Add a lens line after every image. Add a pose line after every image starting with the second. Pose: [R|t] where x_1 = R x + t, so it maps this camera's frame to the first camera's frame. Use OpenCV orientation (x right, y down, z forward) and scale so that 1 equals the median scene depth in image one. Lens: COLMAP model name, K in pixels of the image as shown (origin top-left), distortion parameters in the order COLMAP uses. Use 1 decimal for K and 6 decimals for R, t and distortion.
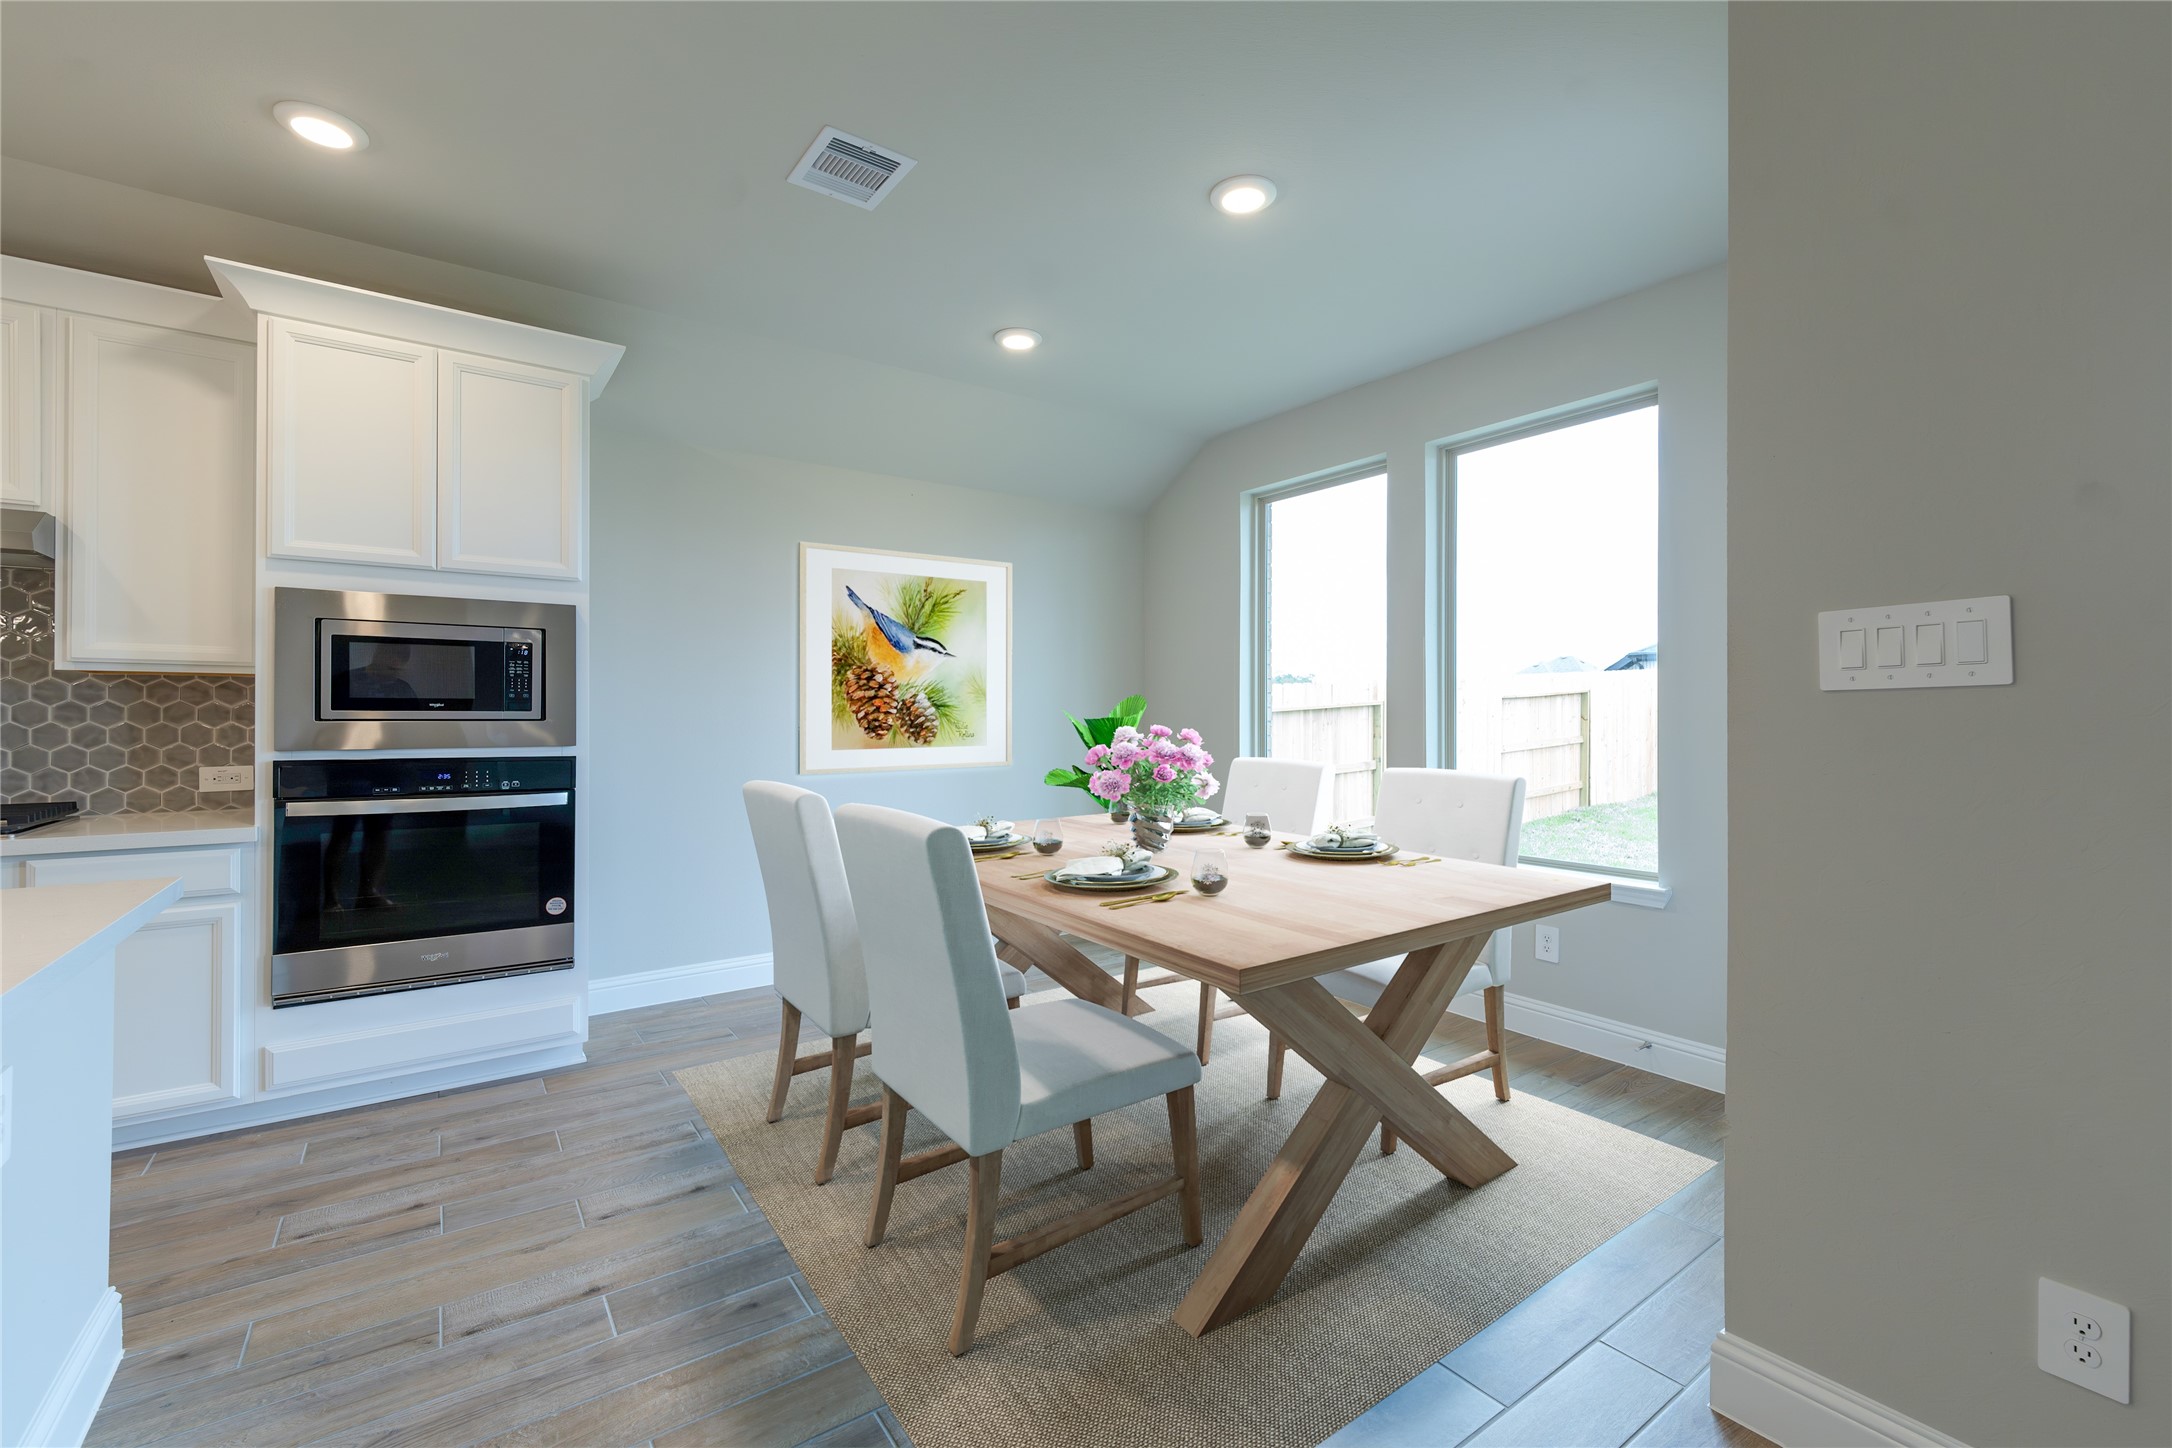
lens RADIAL K [[909.0, 0, 1075.1], [0, 909.0, 715.6], [0, 0, 1]] dist [-0.000685, -0.000103]
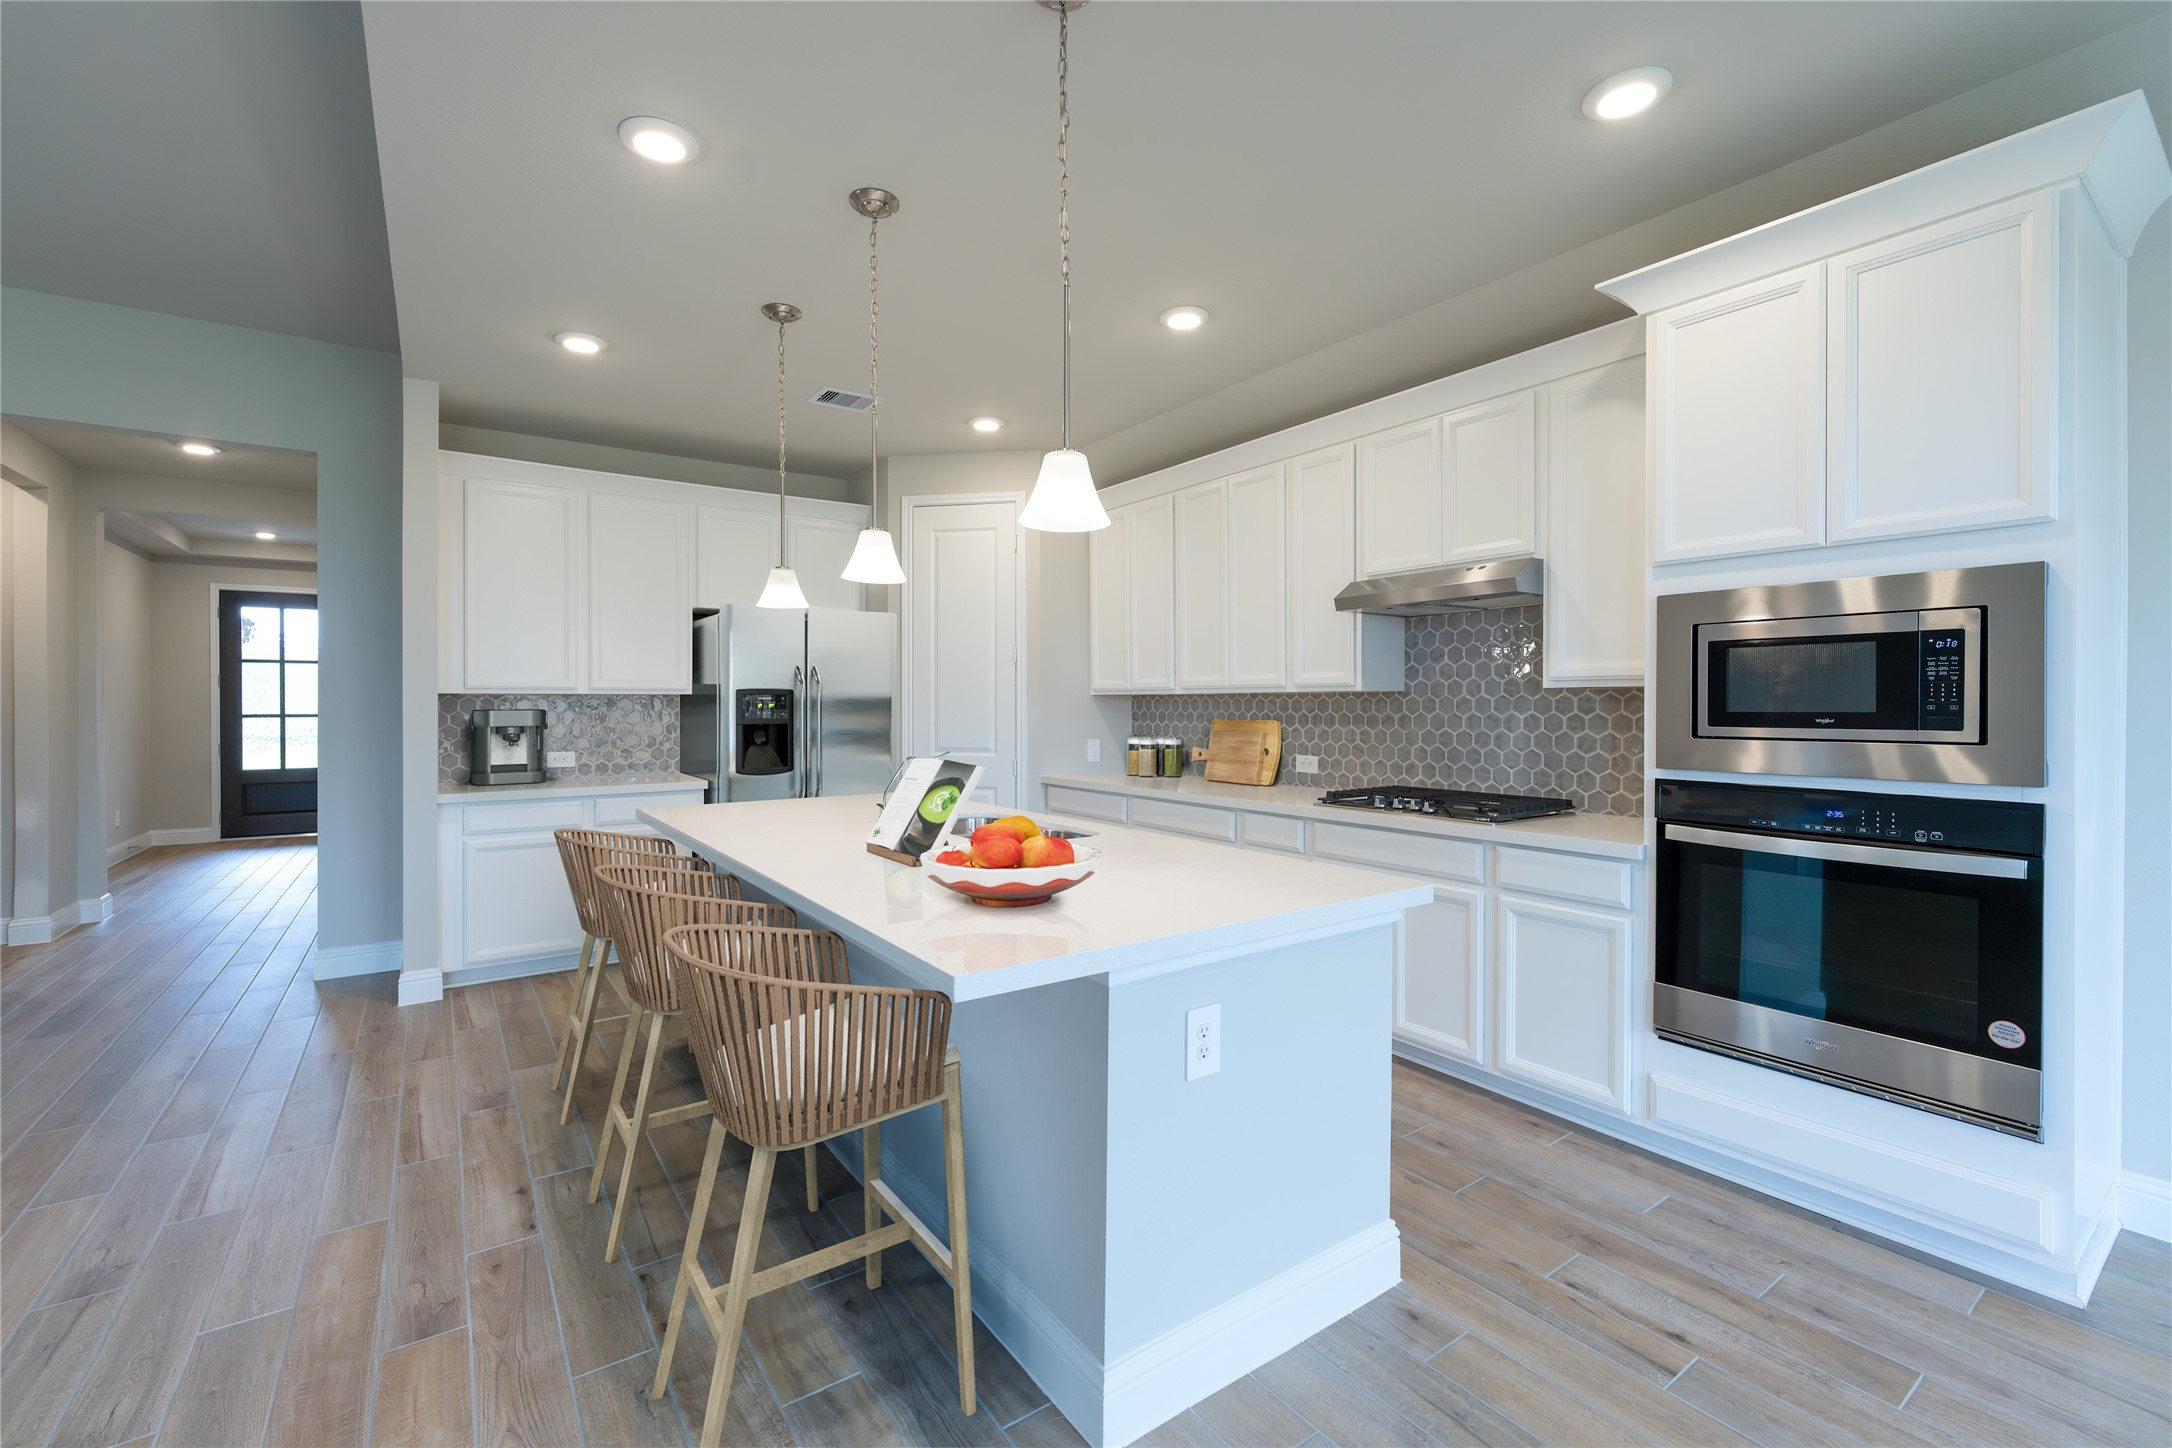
lens RADIAL K [[943.1, 0, 1077.3], [0, 943.1, 707.9], [0, 0, 1]] dist [0.001014, 0.000266]
pose [[-0.001049, 0.000685, -0.999999, 0.108941], [0.001785, 0.999998, 0.000683, -0.025681], [0.999998, -0.001784, -0.001051, 0.384007]]
